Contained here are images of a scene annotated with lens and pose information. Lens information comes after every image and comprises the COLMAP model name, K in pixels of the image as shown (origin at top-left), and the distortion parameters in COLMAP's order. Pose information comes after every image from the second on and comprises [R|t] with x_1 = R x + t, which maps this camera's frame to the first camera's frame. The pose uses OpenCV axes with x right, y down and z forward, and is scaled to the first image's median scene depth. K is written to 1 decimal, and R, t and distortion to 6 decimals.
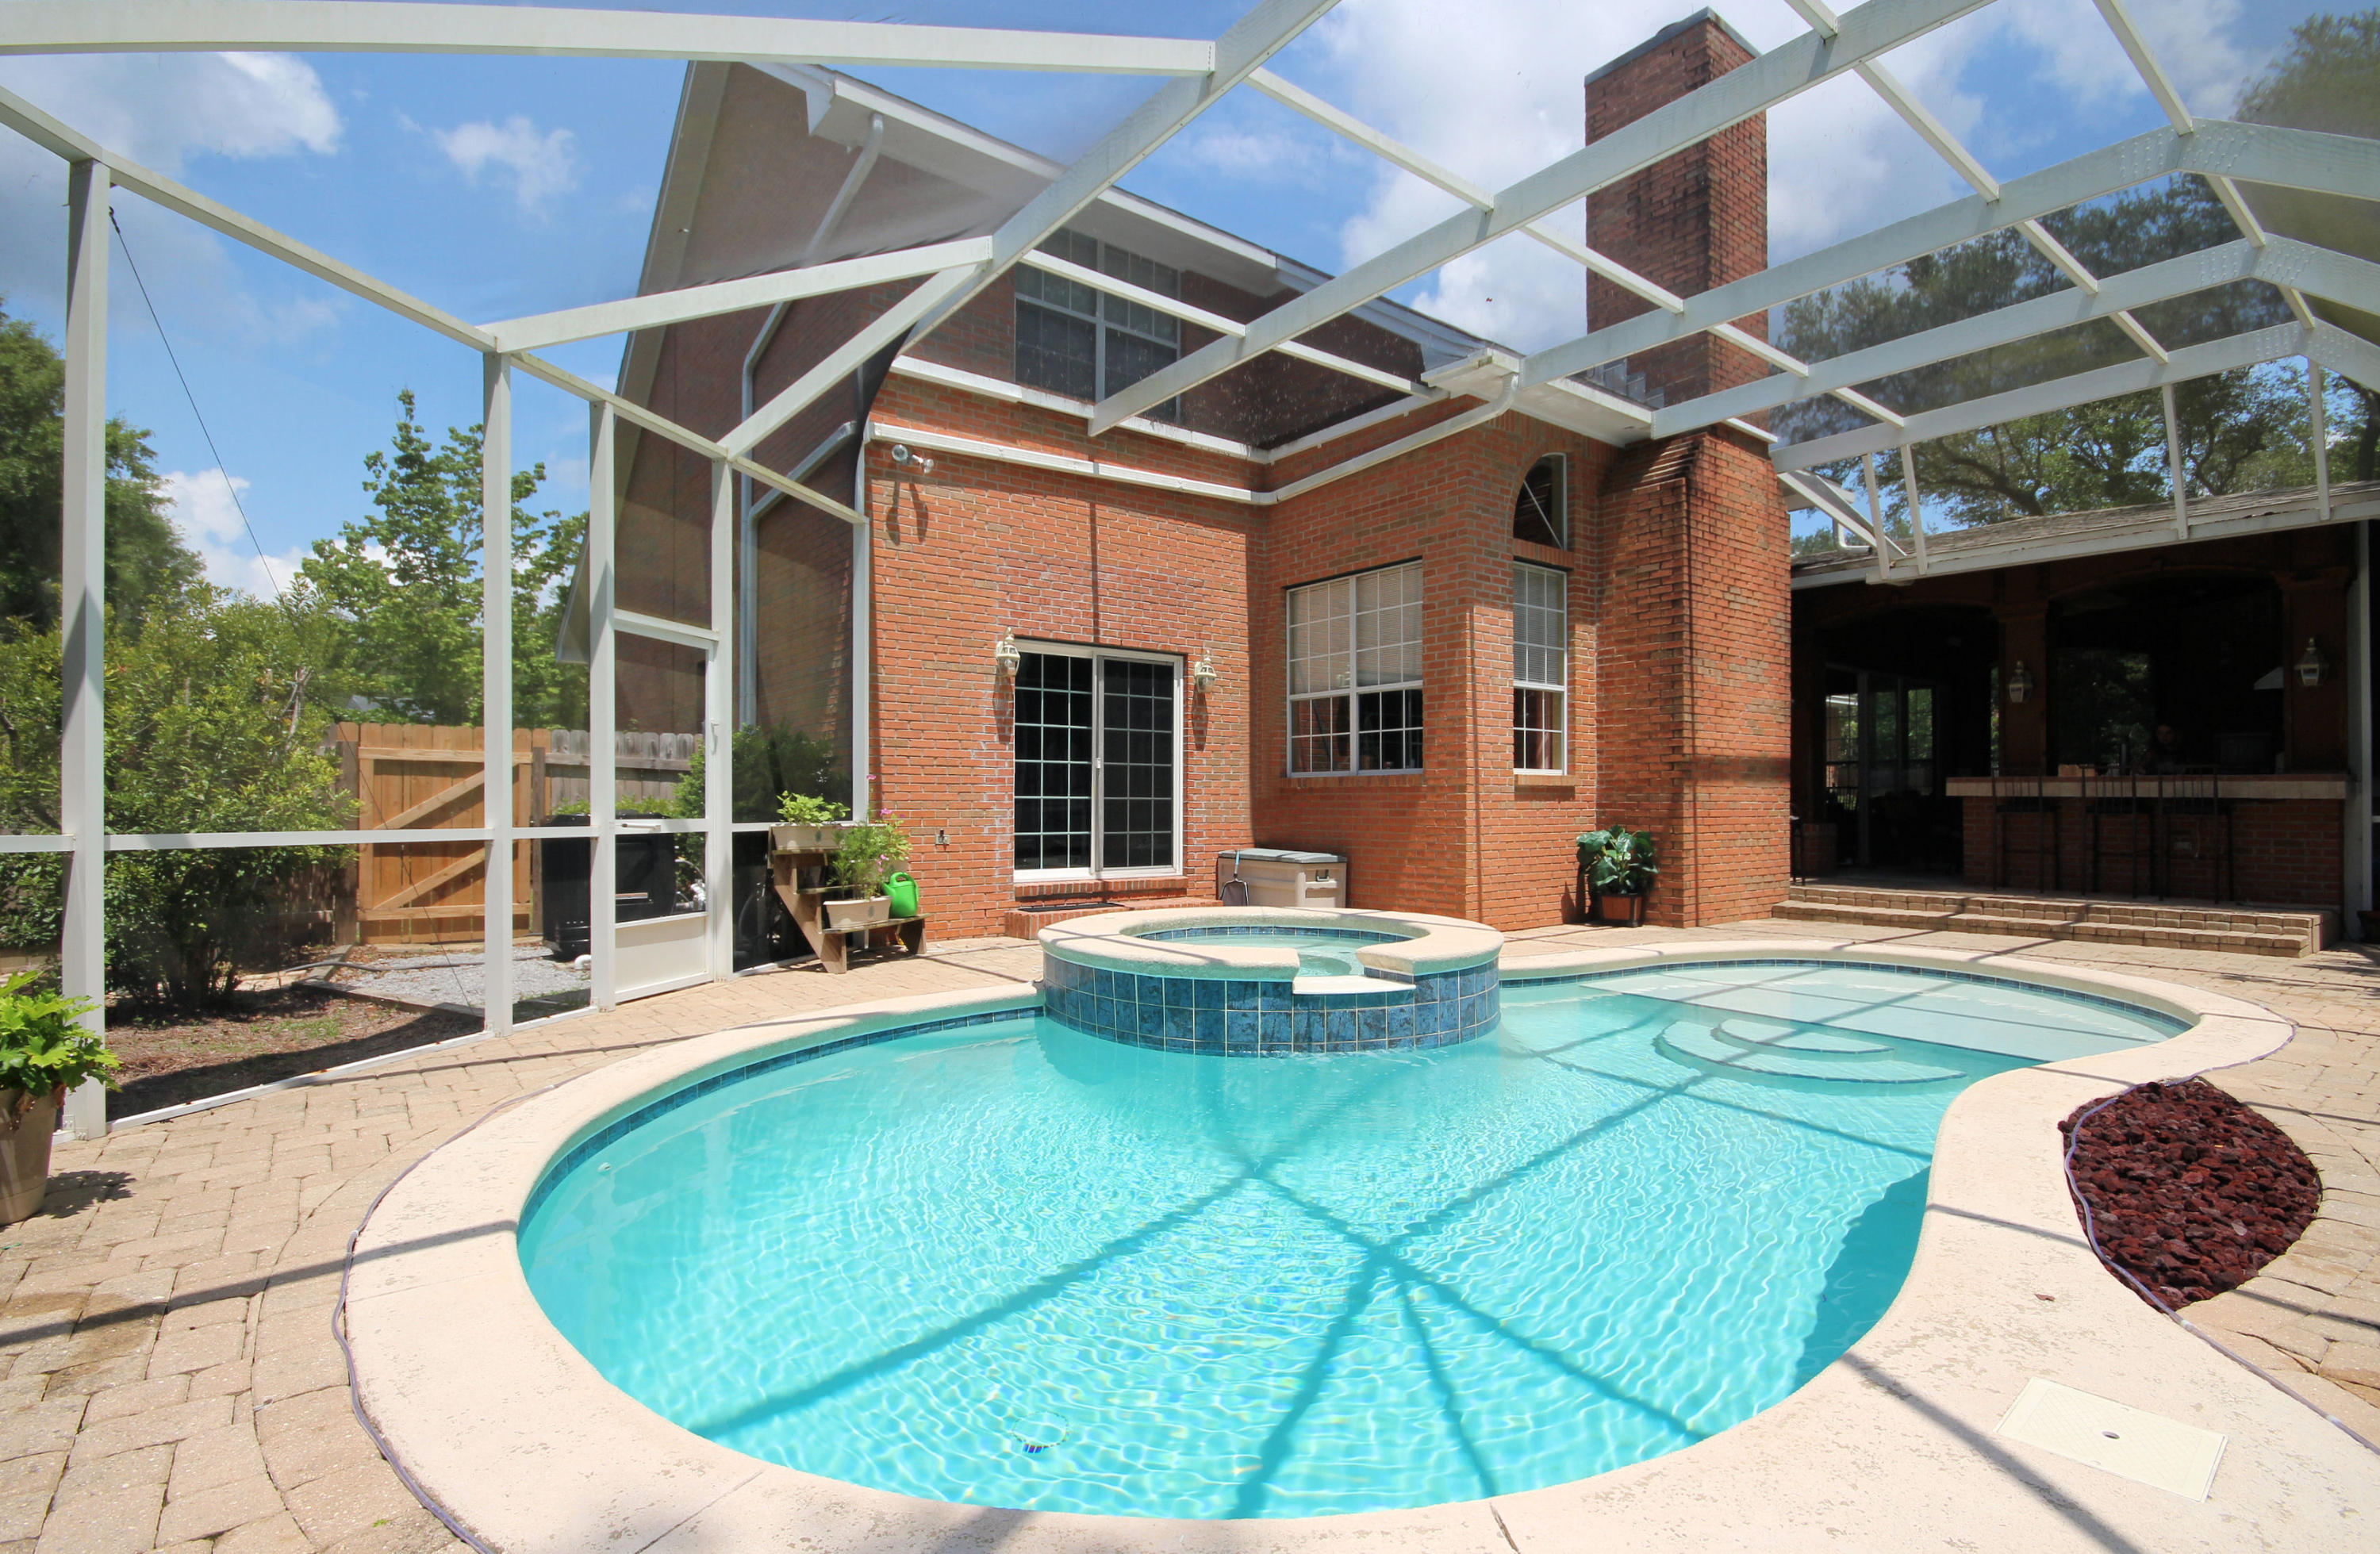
lens RADIAL K [[1107.1, 0, 1204.6], [0, 1107.1, 783.9], [0, 0, 1]] dist [-0.002635, 0.000240]
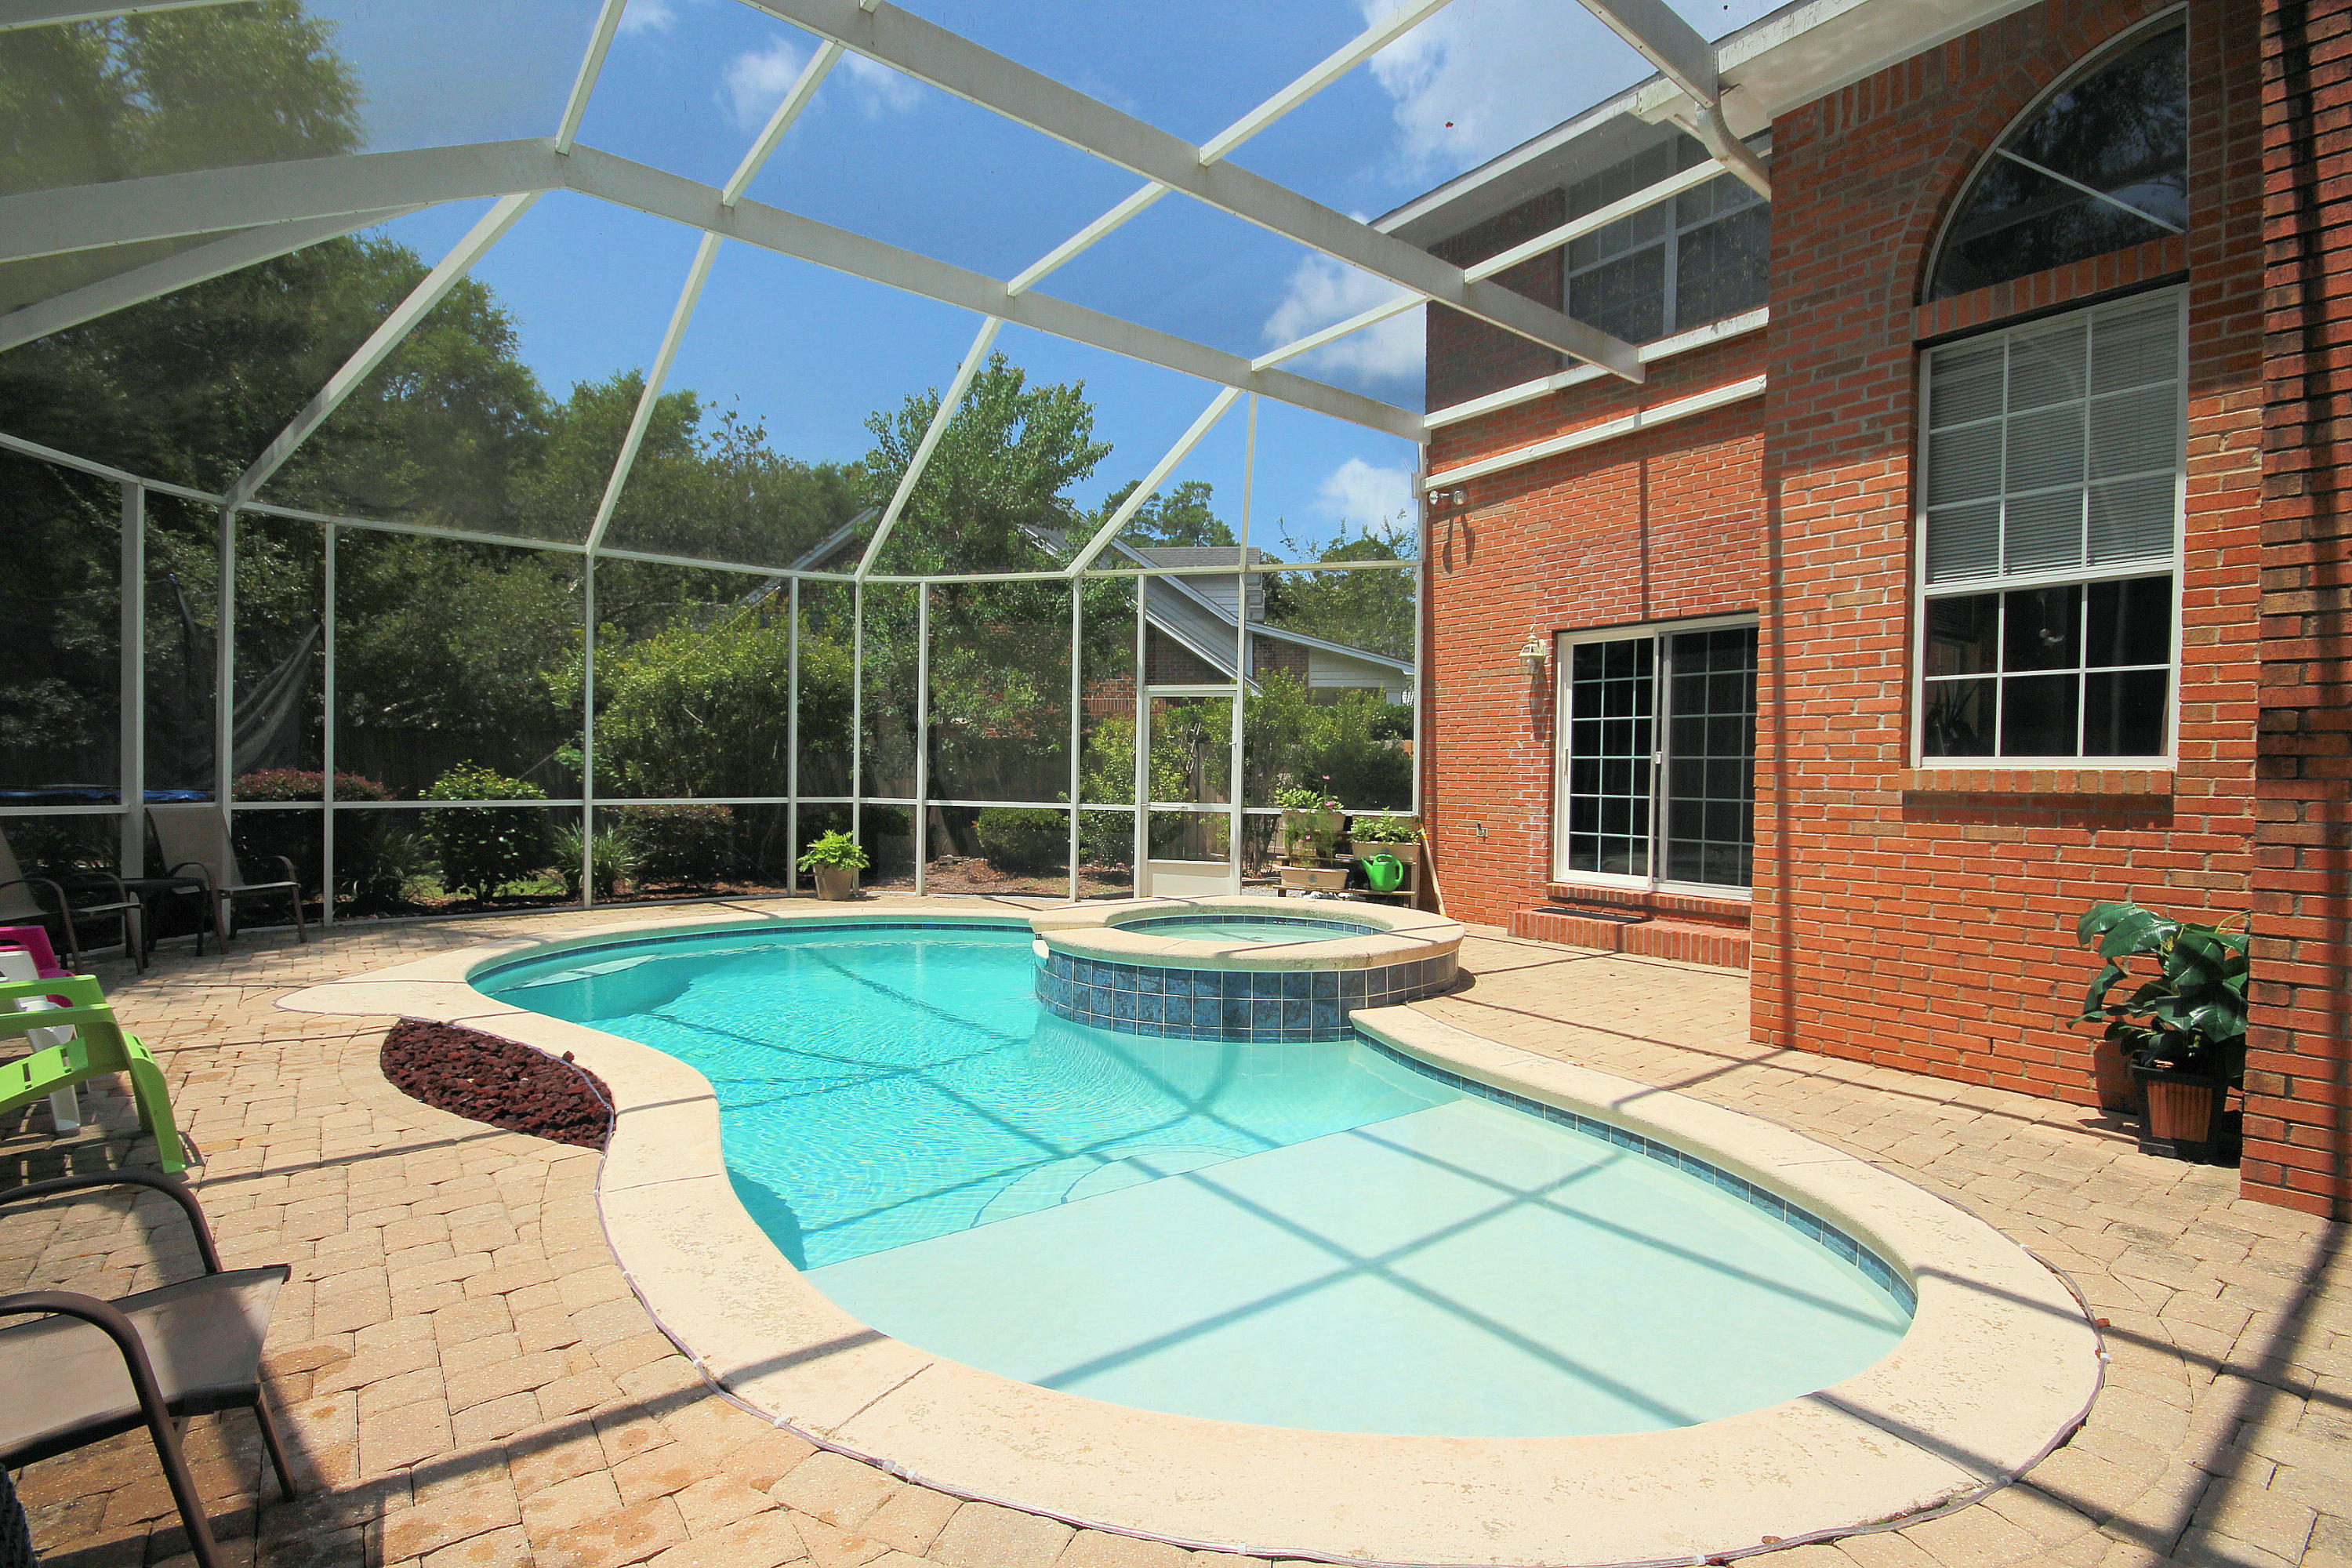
lens RADIAL K [[1068.6, 0, 1175.7], [0, 1068.6, 793.7], [0, 0, 1]] dist [-0.000575, -0.009160]
pose [[0.001126, 0.018255, -0.999833, 0.753554], [0.003865, 0.999826, 0.018259, -0.007495], [0.999992, -0.003885, 0.001055, 0.639199]]
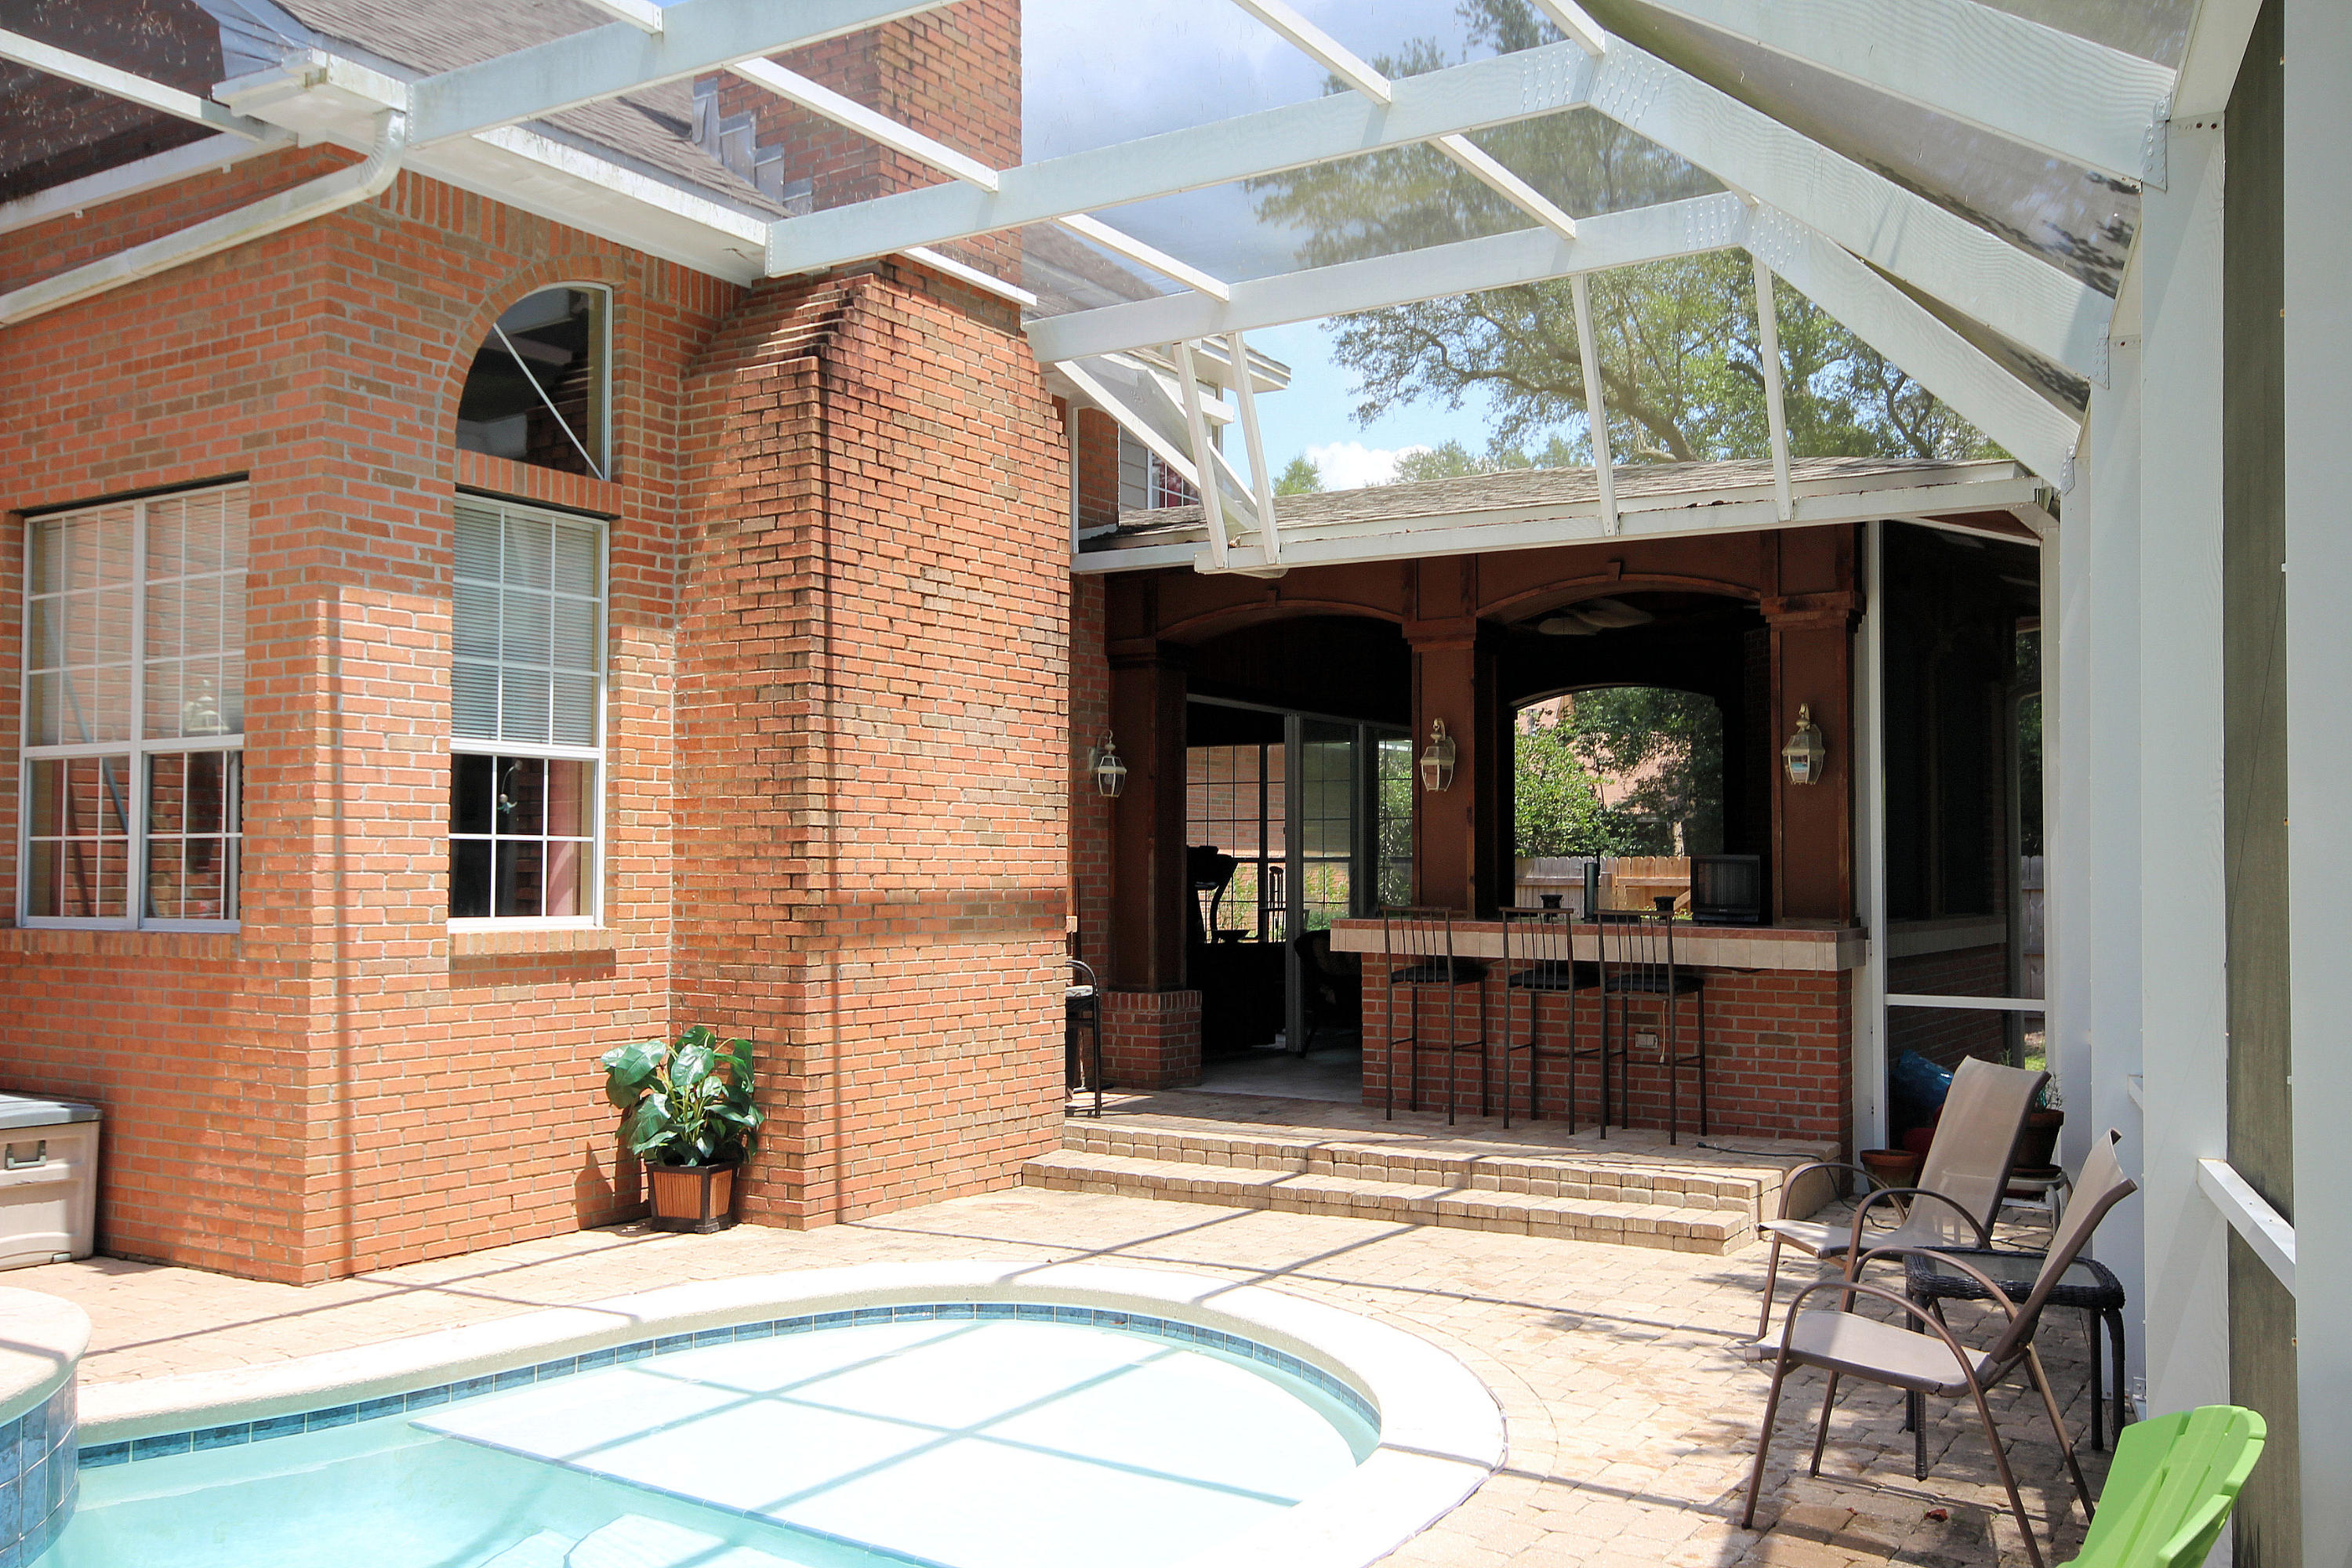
lens RADIAL K [[1999.5, 0, 1176.0], [0, 1999.5, 784.0], [0, 0, 1]] dist [0.004460, 0.016459]
pose [[0.941392, 0.016385, 0.336915, 0.274176], [-0.006603, 0.999523, -0.030158, -0.048117], [-0.337249, 0.026166, 0.941052, 0.064023]]
